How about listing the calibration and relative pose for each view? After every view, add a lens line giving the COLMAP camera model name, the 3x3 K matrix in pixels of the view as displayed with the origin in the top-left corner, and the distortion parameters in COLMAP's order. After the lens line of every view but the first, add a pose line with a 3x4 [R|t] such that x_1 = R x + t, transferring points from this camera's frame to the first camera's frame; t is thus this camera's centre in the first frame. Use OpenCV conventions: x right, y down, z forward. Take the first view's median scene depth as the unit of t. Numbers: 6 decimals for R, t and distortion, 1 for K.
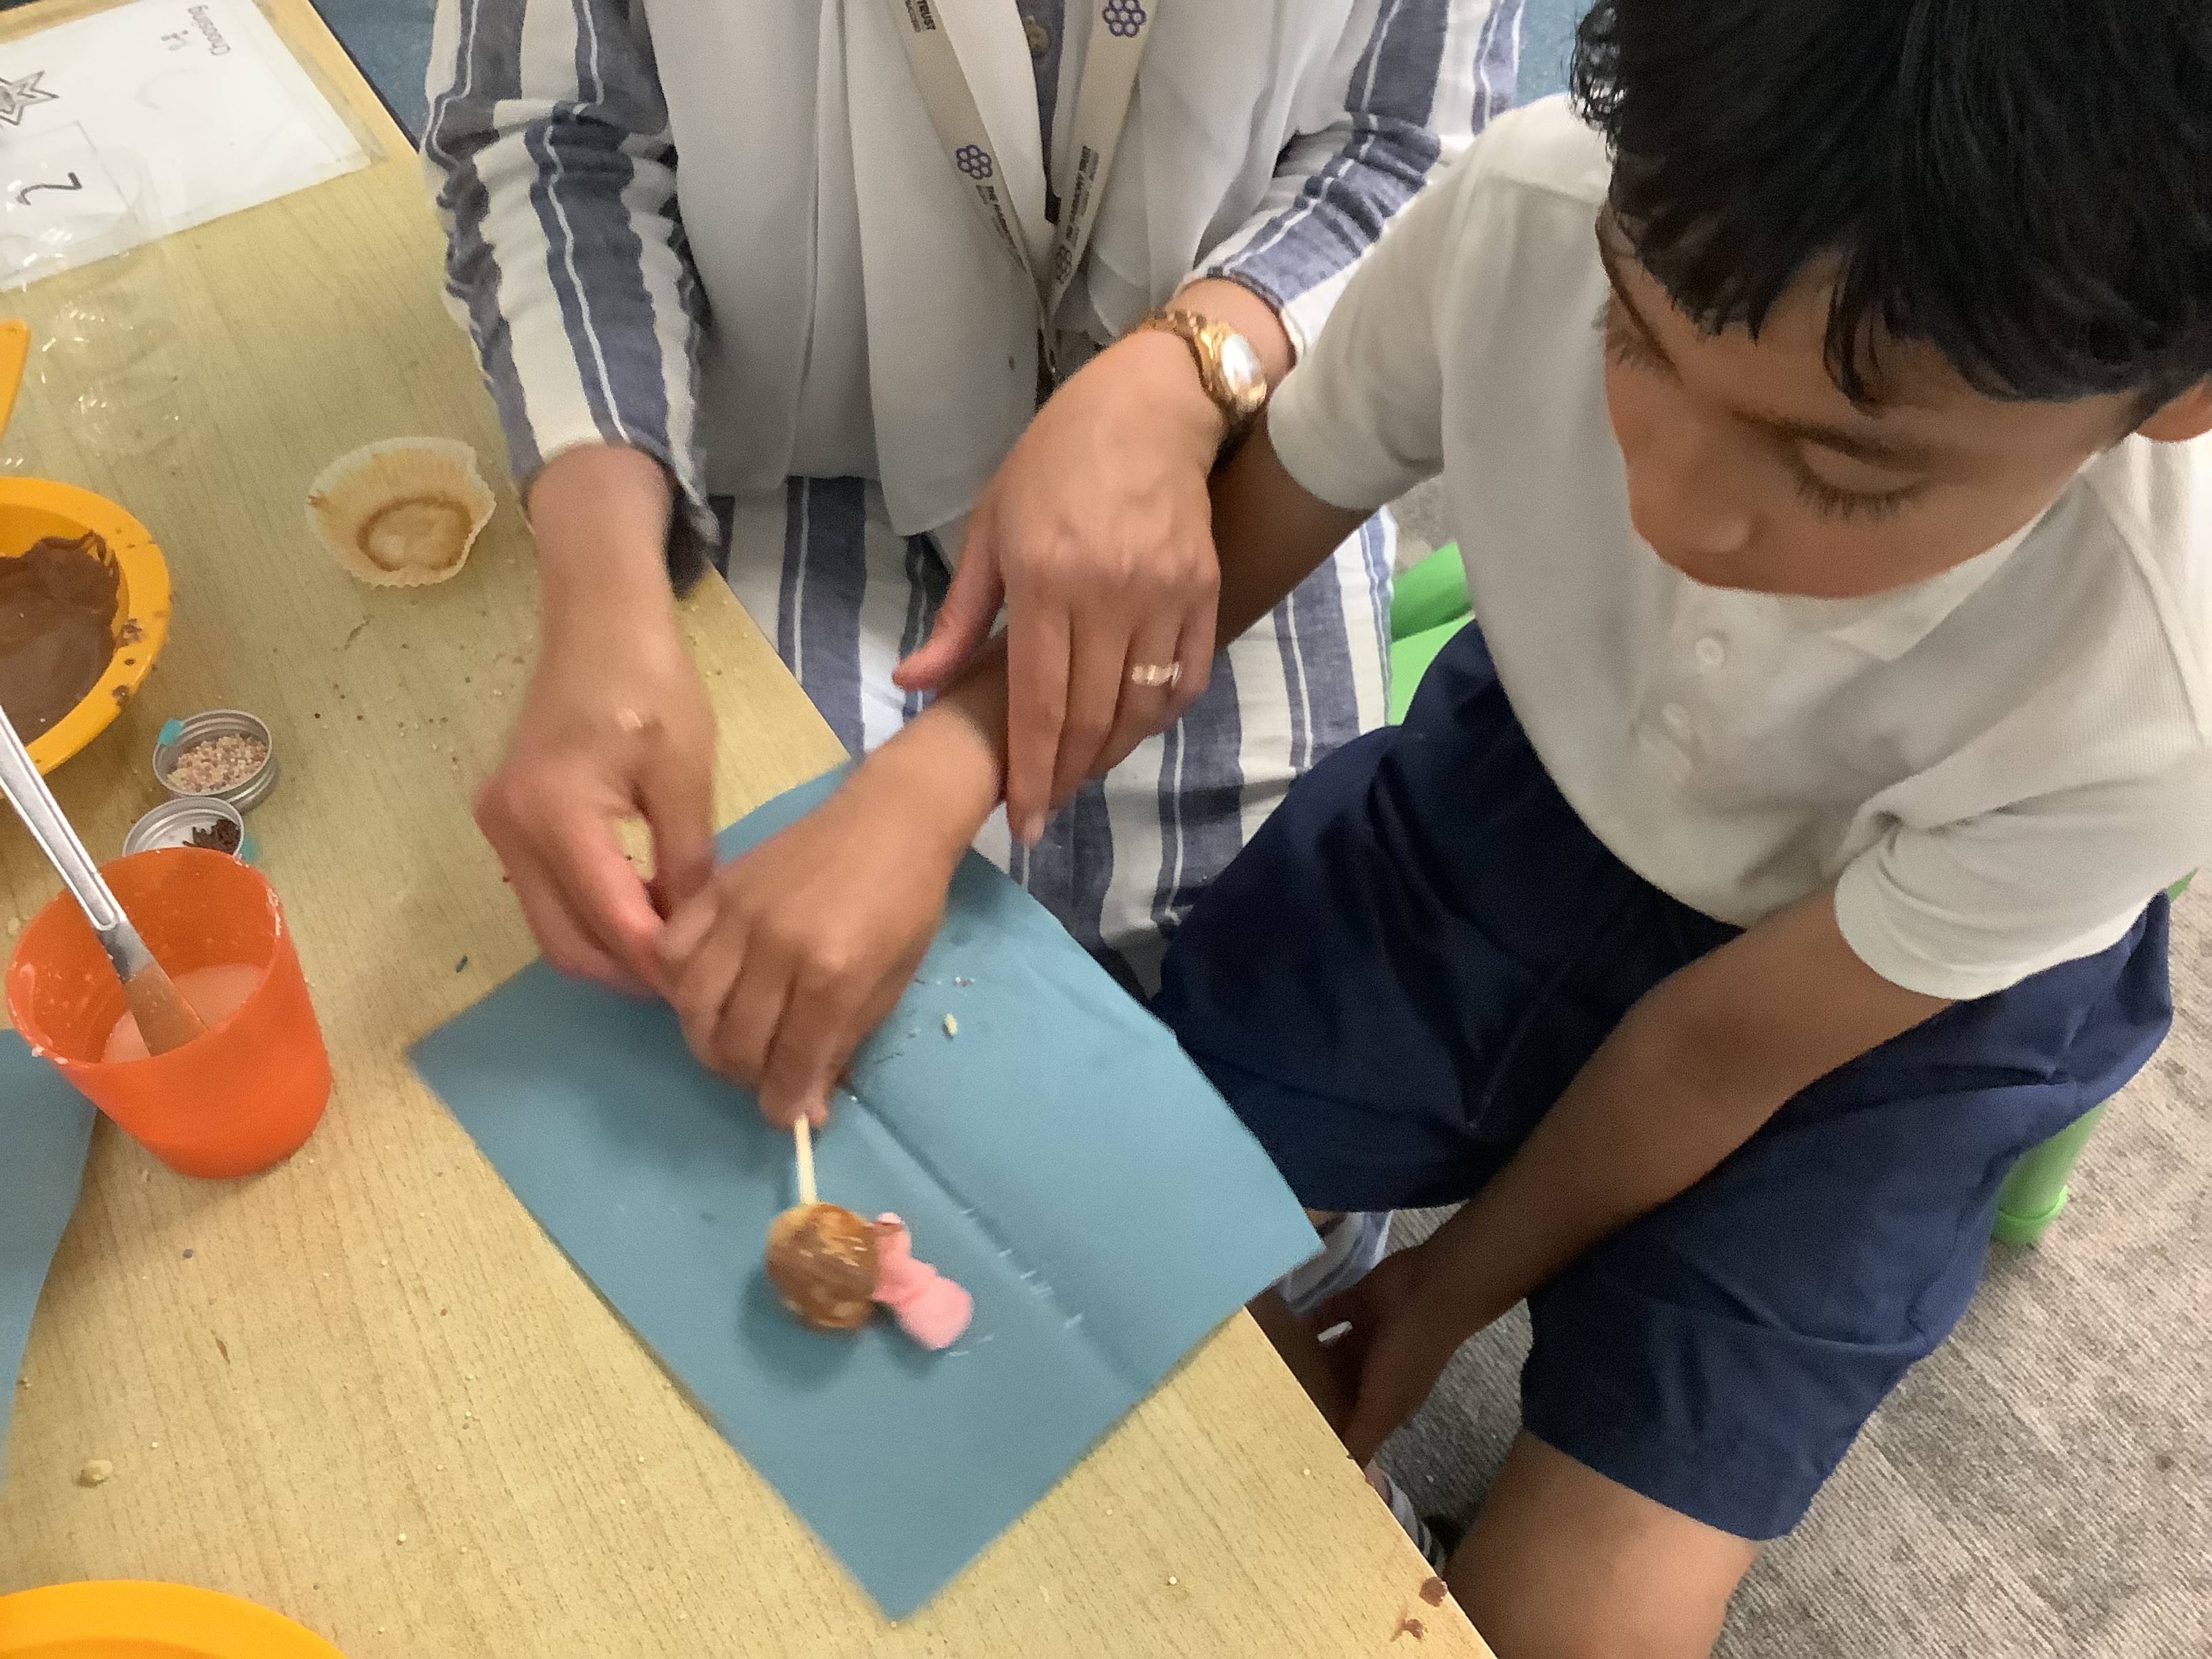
lens RADIAL K [[2011.2, 0, 1108.3], [0, 2011.2, 830.2], [0, 0, 1]] dist [-0.020614, 0.000000]
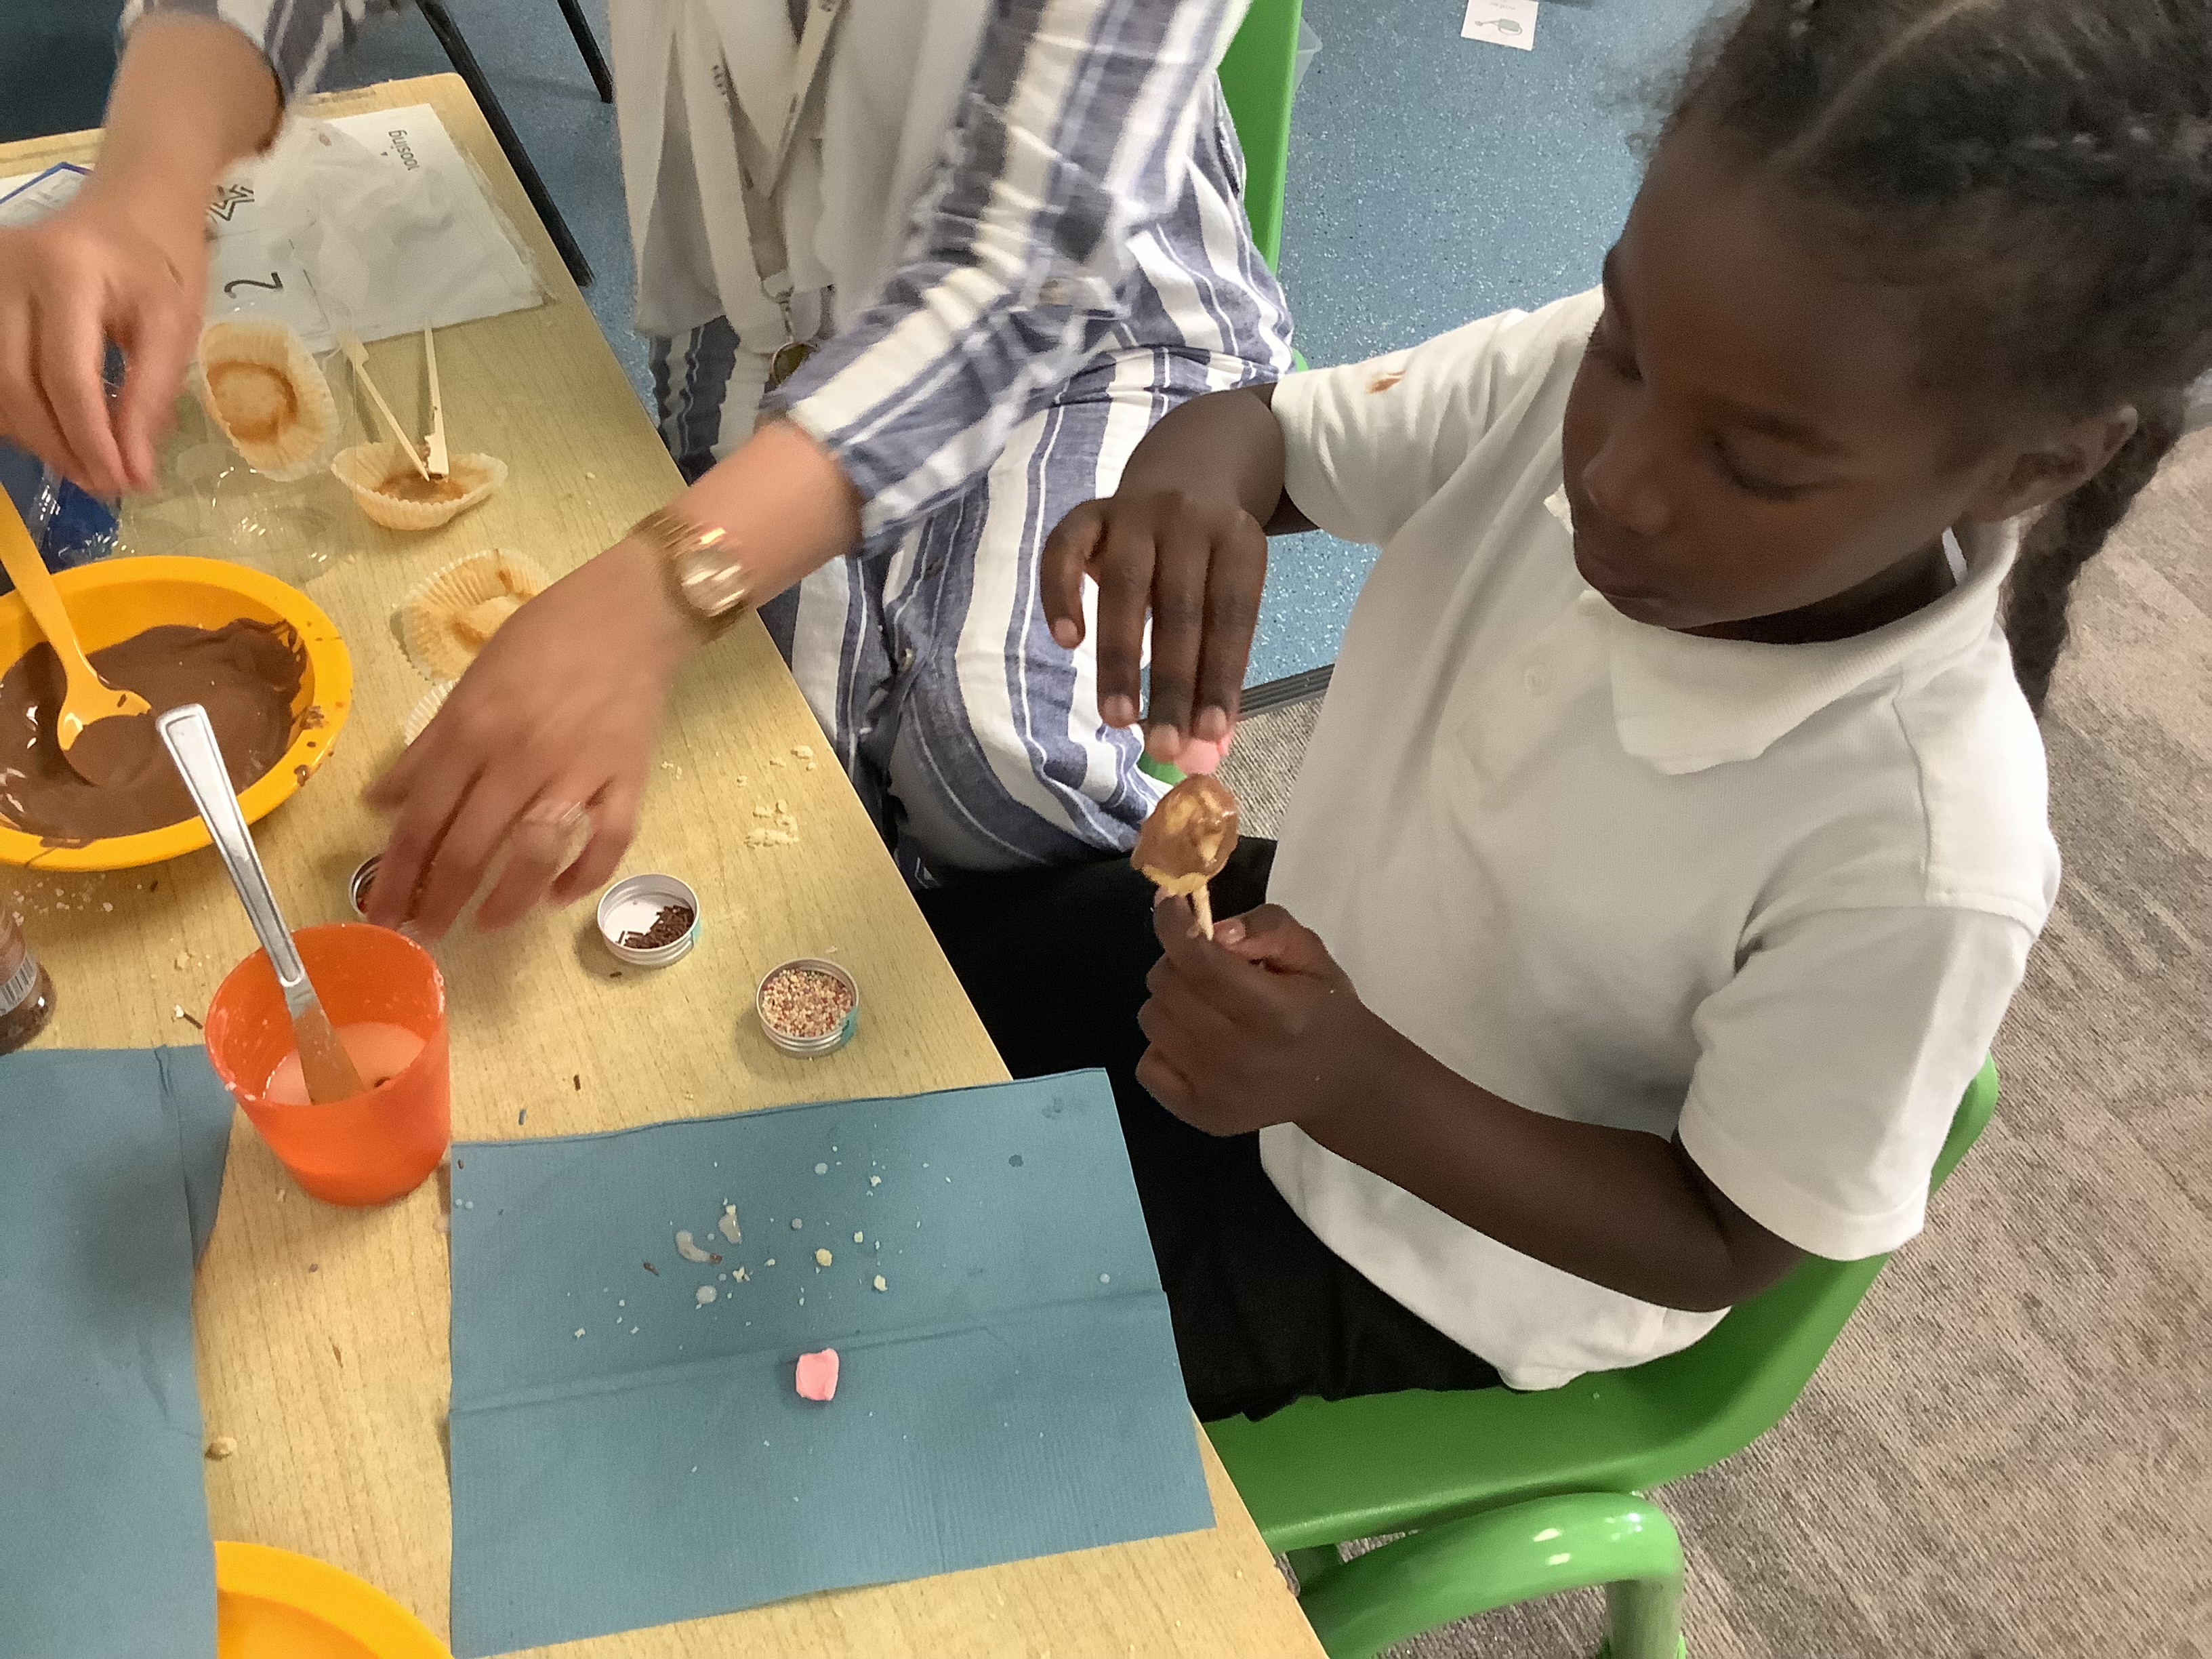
lens RADIAL K [[2011.2, 0, 1103.0], [0, 2011.2, 827.2], [0, 0, 1]] dist [-0.020614, 0.000000]
pose [[0.990936, 0.132586, 0.021608, -0.064323], [-0.131690, 0.990538, -0.038617, -0.060584], [-0.026524, 0.035421, 0.999020, -0.195908]]
